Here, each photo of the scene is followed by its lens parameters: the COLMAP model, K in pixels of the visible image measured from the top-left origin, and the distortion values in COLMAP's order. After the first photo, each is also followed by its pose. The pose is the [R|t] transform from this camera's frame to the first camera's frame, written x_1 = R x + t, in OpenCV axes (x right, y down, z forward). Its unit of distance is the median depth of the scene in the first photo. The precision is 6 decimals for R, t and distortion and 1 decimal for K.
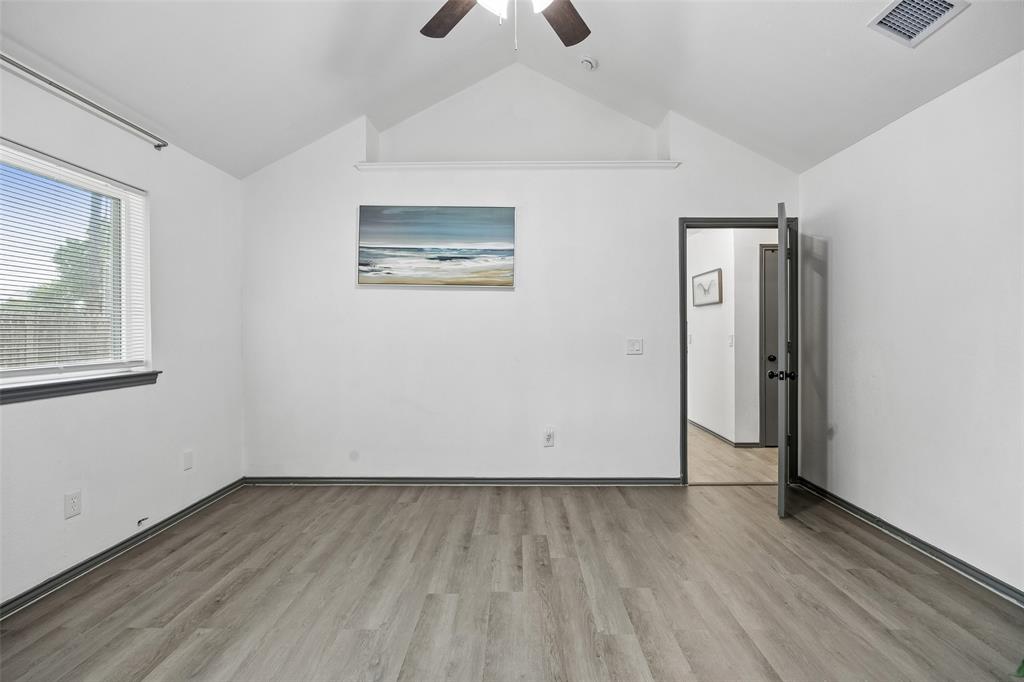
lens RADIAL K [[467.4, 0, 518.1], [0, 467.4, 338.7], [0, 0, 1]] dist [-0.002755, -0.000147]
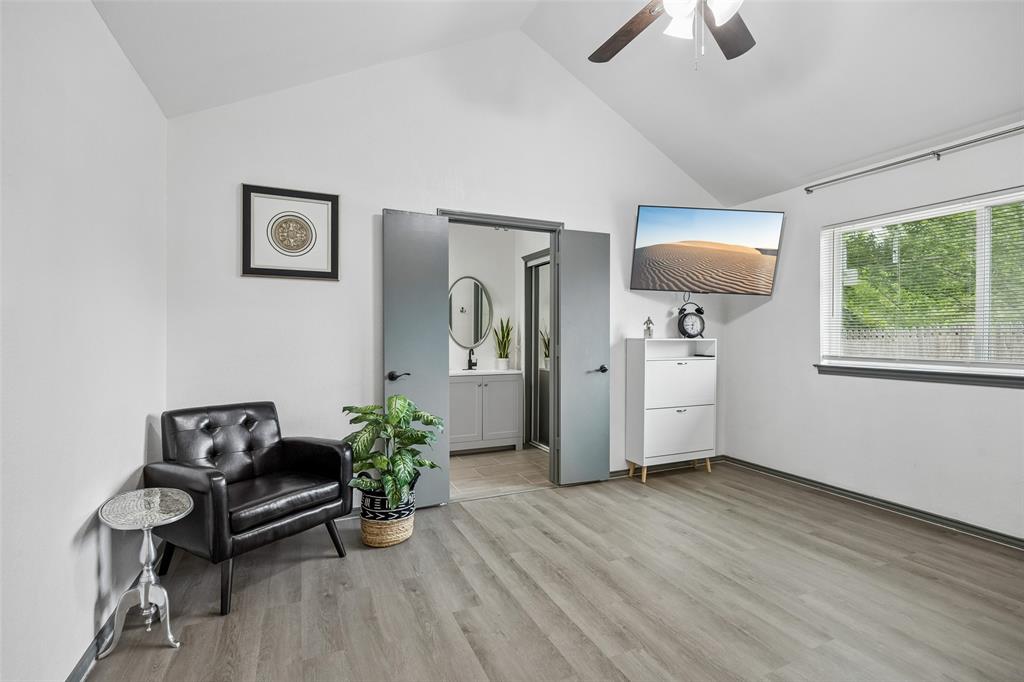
lens RADIAL K [[467.4, 0, 511.4], [0, 467.4, 339.2], [0, 0, 1]] dist [-0.002755, -0.000147]
pose [[-0.914567, 0.000079, -0.404435, 0.828548], [-0.003850, 0.999953, 0.008901, -0.016191], [0.404417, 0.009697, -0.914523, 1.815075]]
